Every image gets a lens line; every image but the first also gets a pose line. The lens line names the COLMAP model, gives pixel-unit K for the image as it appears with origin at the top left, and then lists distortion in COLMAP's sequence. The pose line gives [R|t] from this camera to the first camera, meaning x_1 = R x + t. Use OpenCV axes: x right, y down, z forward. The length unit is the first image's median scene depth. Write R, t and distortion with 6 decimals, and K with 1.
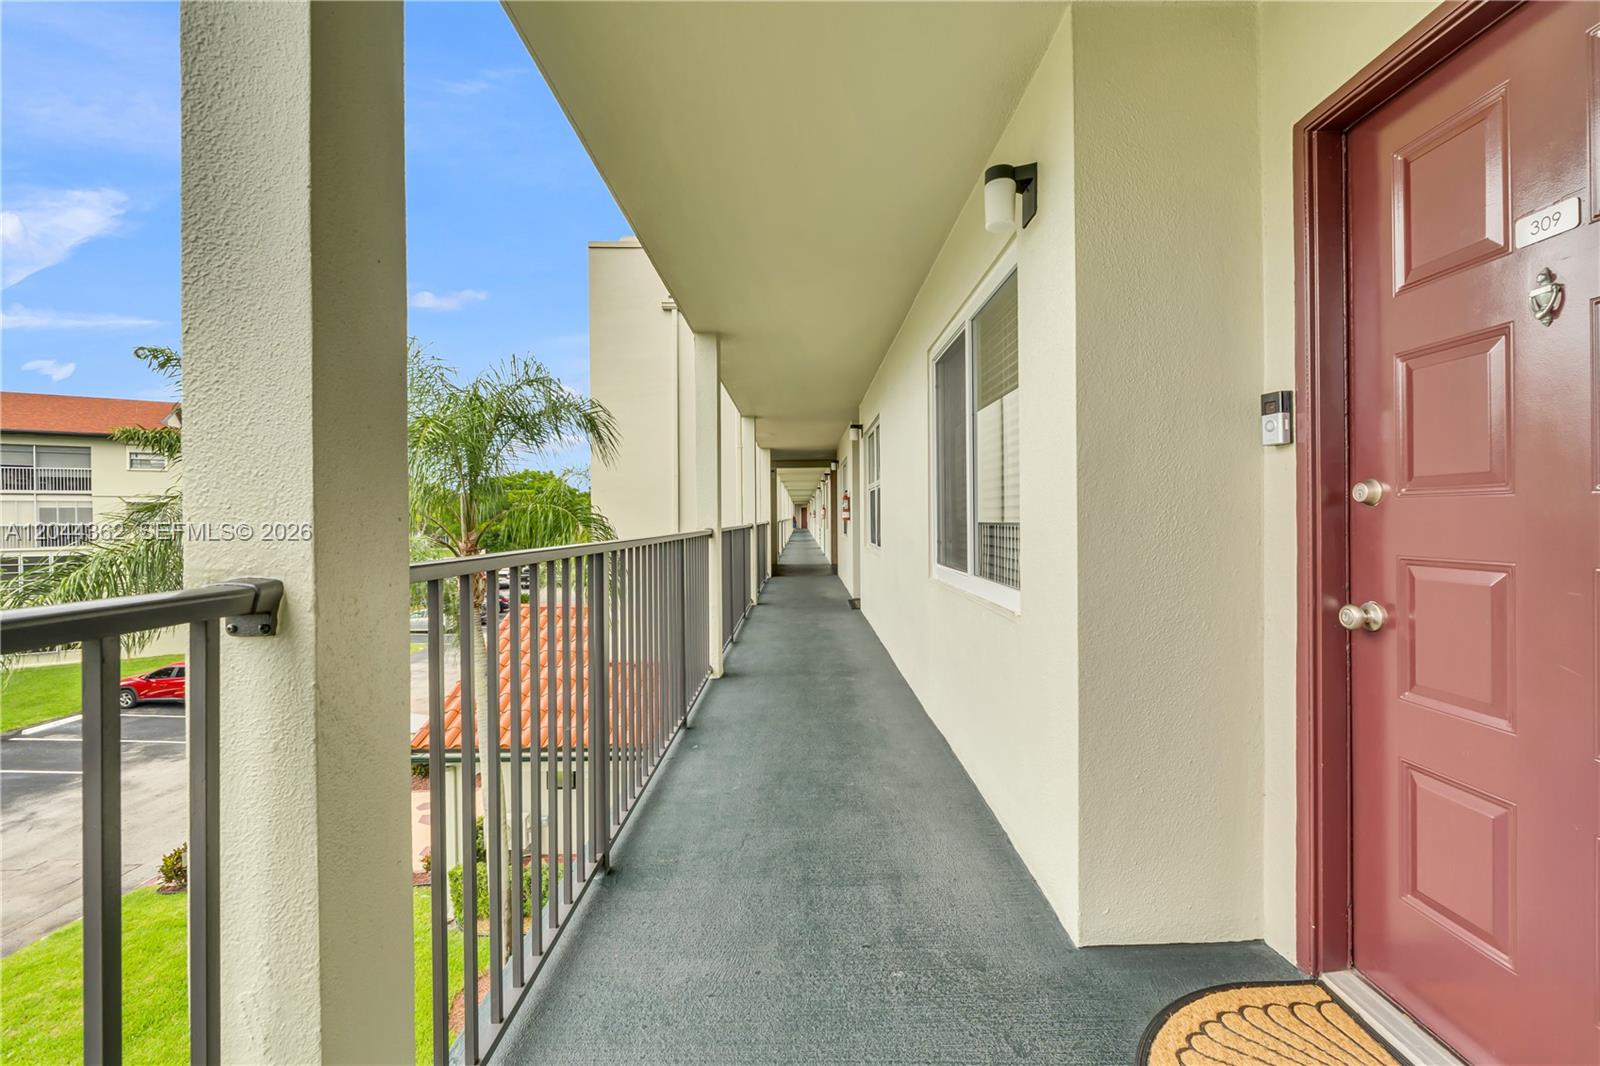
lens RADIAL K [[683.0, 0, 797.0], [0, 683.0, 519.3], [0, 0, 1]] dist [-0.011213, 0.000555]
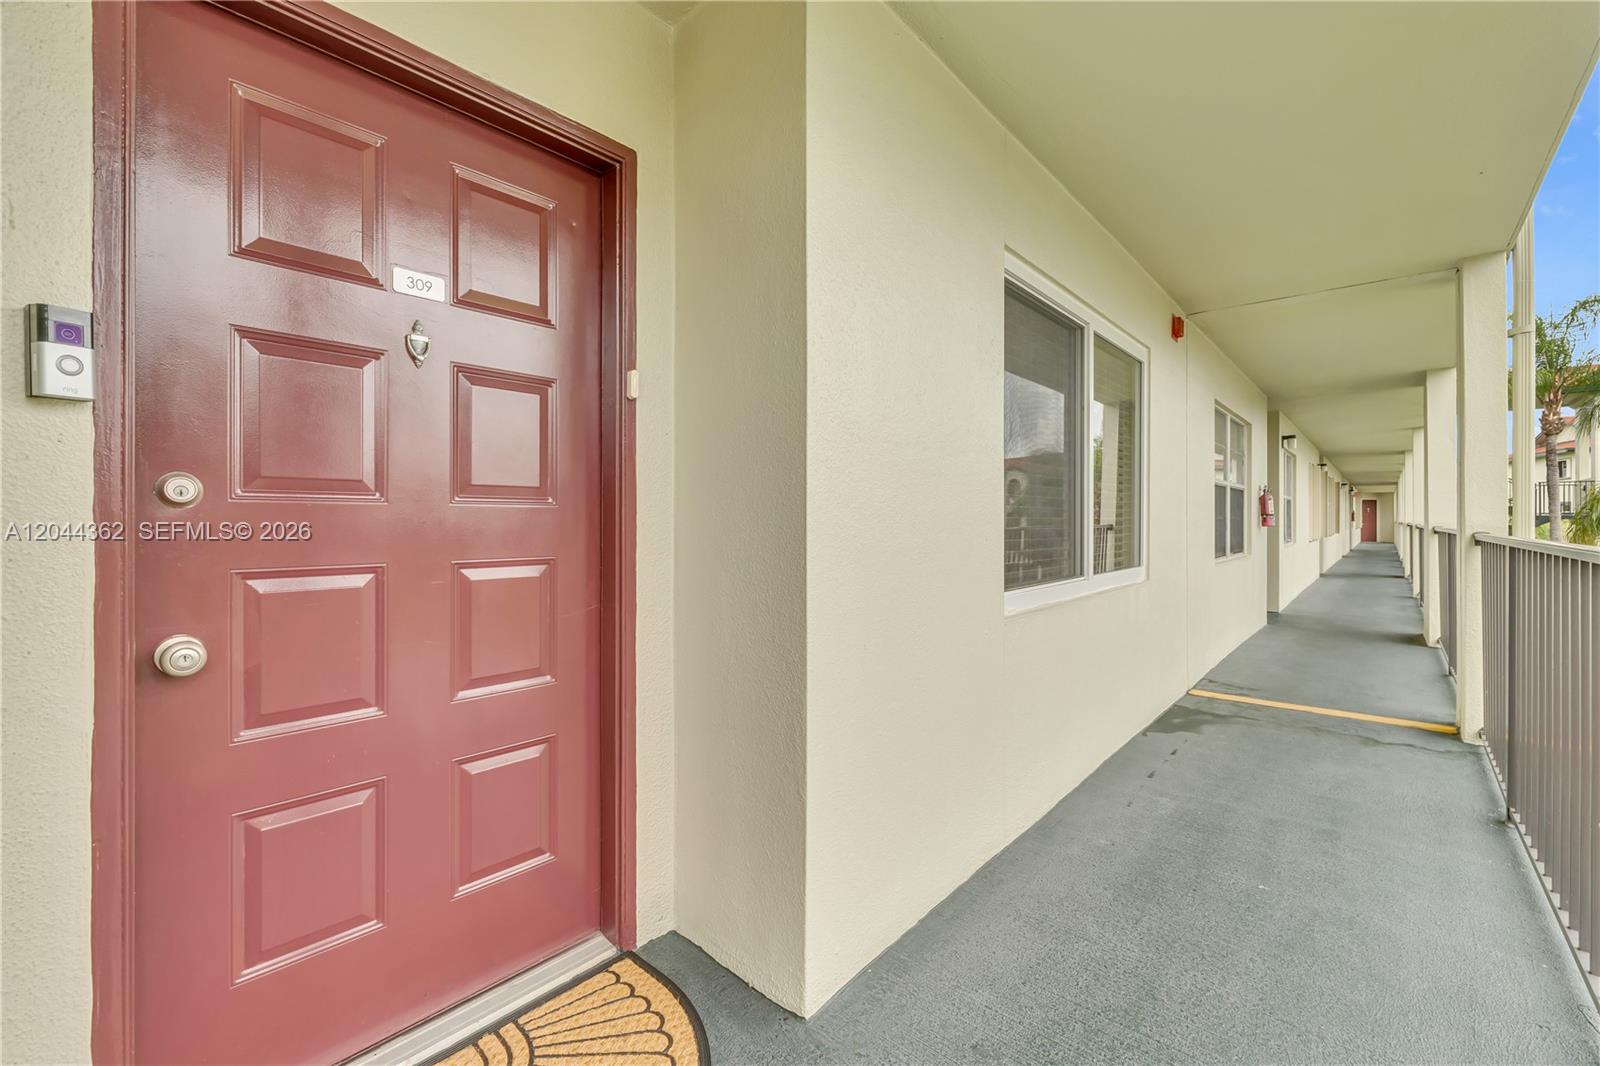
lens RADIAL K [[683.0, 0, 797.0], [0, 683.0, 519.3], [0, 0, 1]] dist [-0.011213, 0.000555]
pose [[-0.758169, 0.014601, 0.651894, -0.188214], [0.006569, 0.999870, -0.014754, 0.007513], [-0.652025, -0.006903, -0.758166, 1.384635]]
